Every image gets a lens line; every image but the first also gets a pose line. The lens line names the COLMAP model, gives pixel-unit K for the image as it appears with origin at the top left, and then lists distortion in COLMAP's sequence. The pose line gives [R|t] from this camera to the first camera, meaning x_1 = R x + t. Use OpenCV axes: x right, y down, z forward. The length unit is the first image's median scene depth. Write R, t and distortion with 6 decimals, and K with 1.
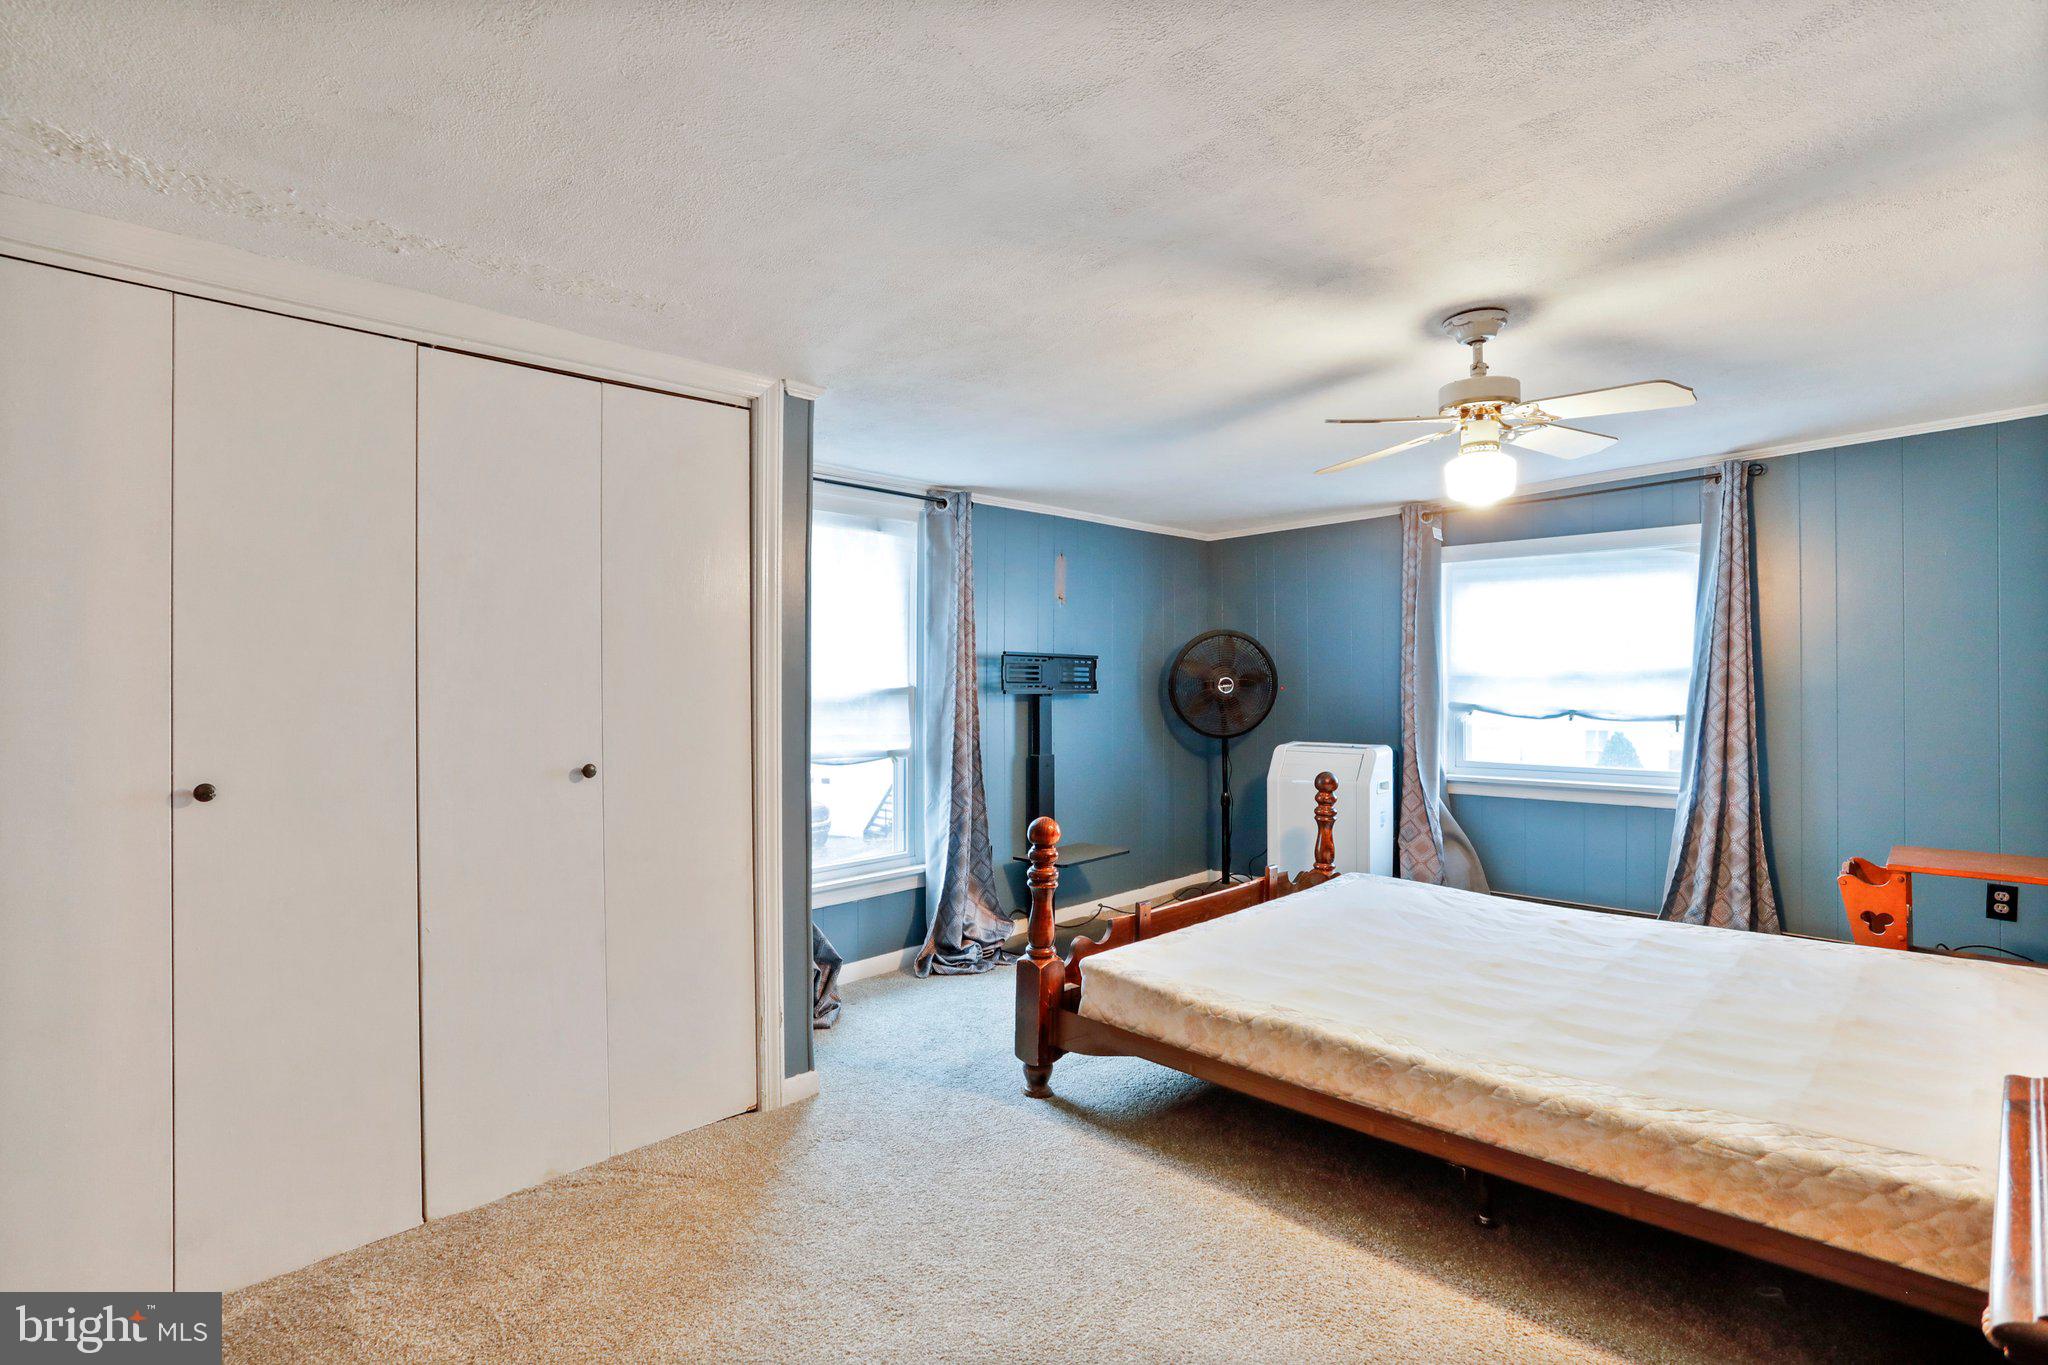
lens RADIAL K [[989.4, 0, 1015.1], [0, 989.4, 673.6], [0, 0, 1]] dist [-0.040174, 0.010006]
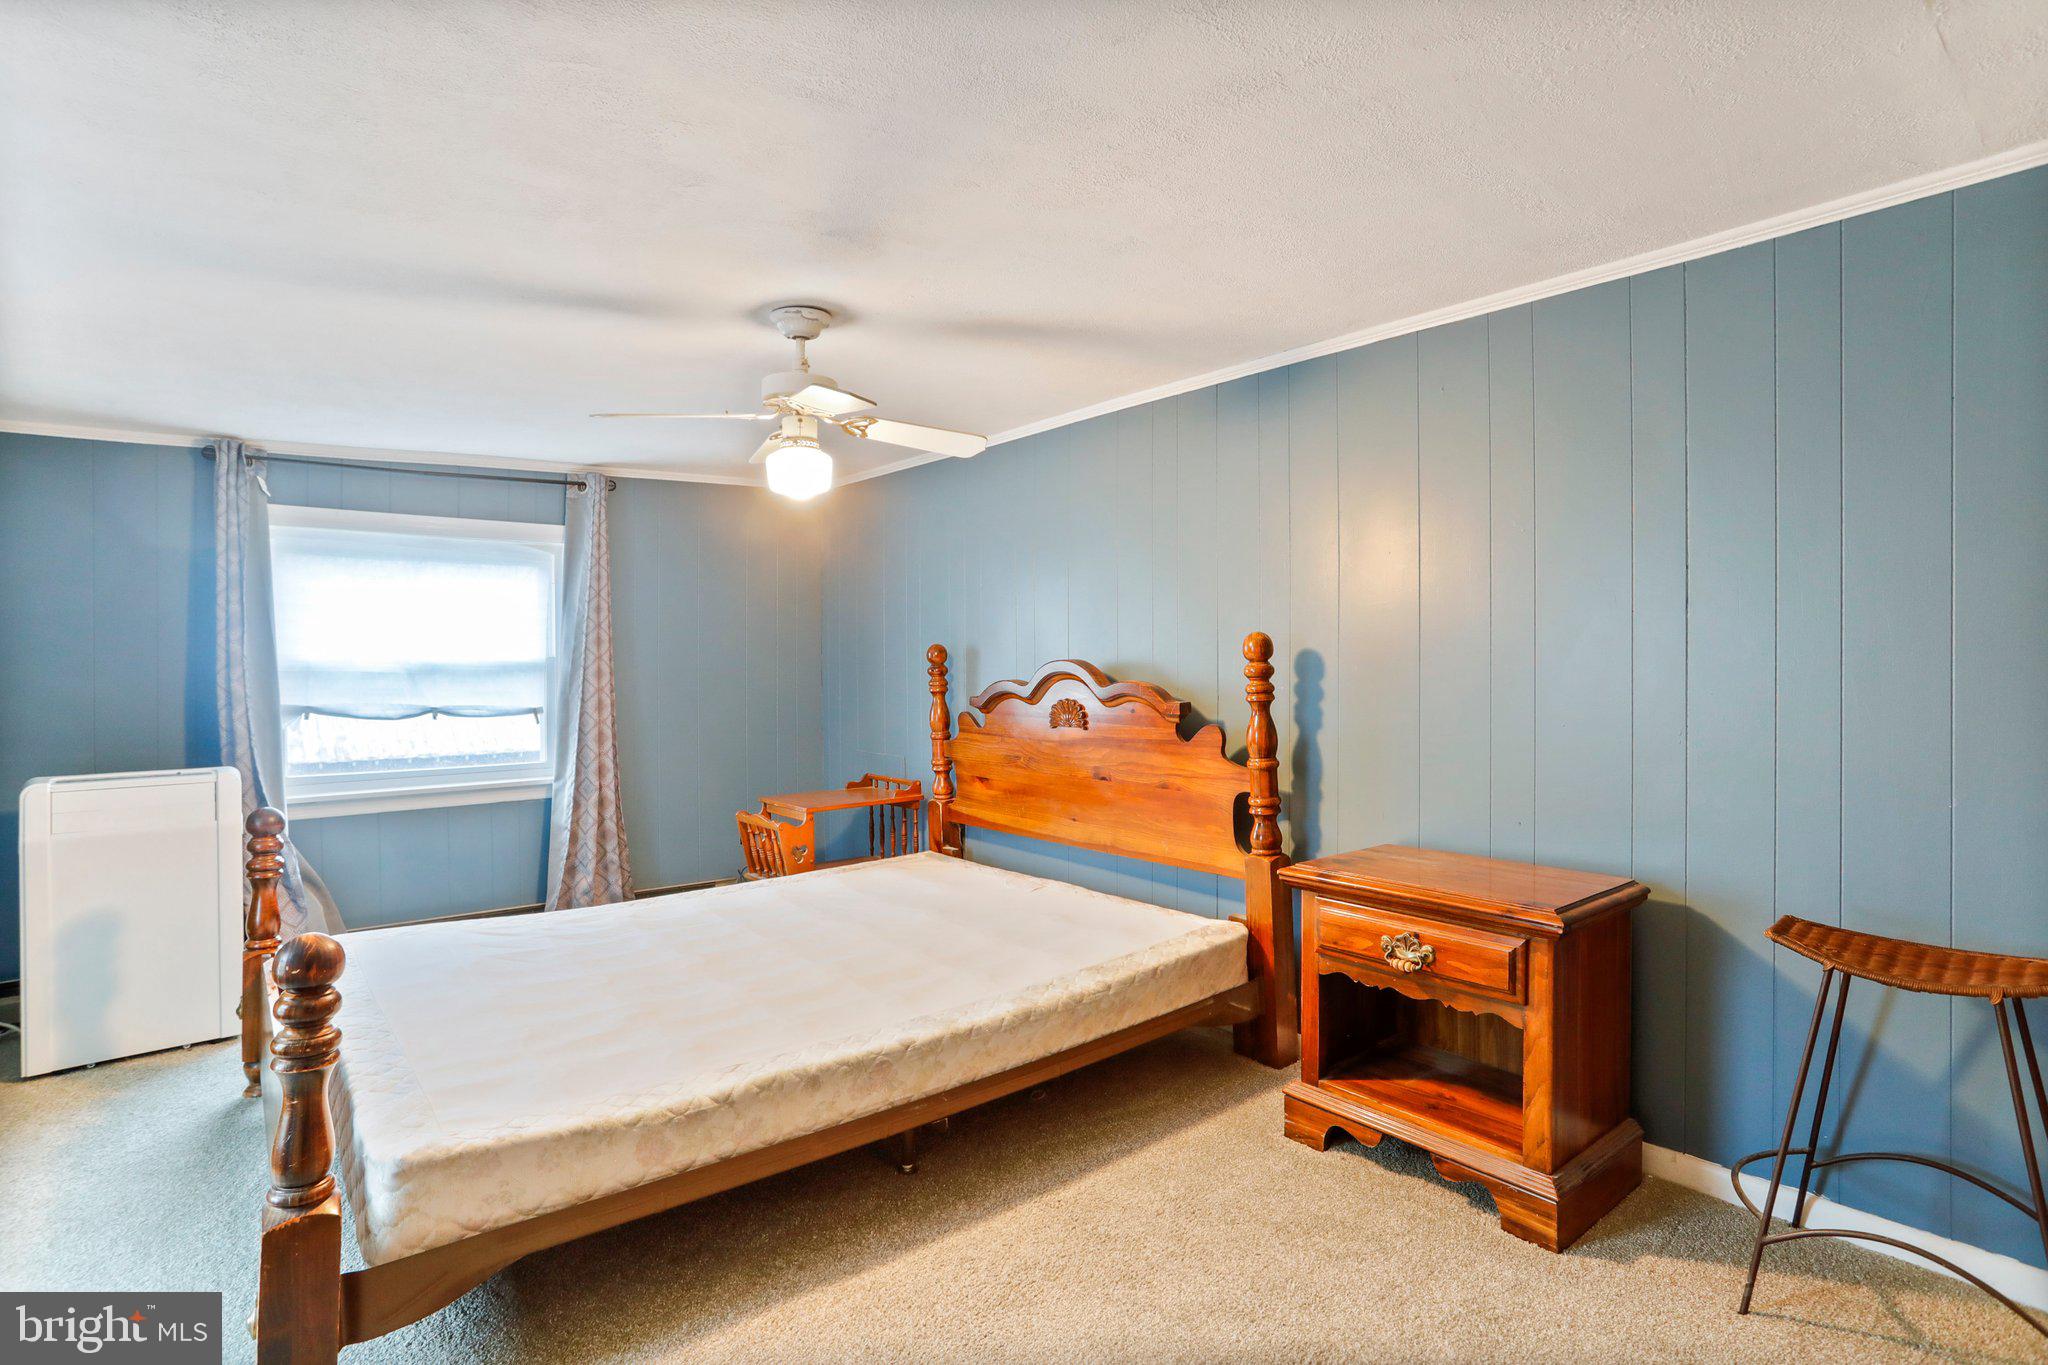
lens RADIAL K [[989.4, 0, 1027.6], [0, 989.4, 676.7], [0, 0, 1]] dist [-0.040174, 0.010006]
pose [[0.116661, -0.009064, 0.993130, -0.298796], [0.002429, 0.999958, 0.008841, 0.001956], [-0.993169, 0.001381, 0.116678, 0.378158]]
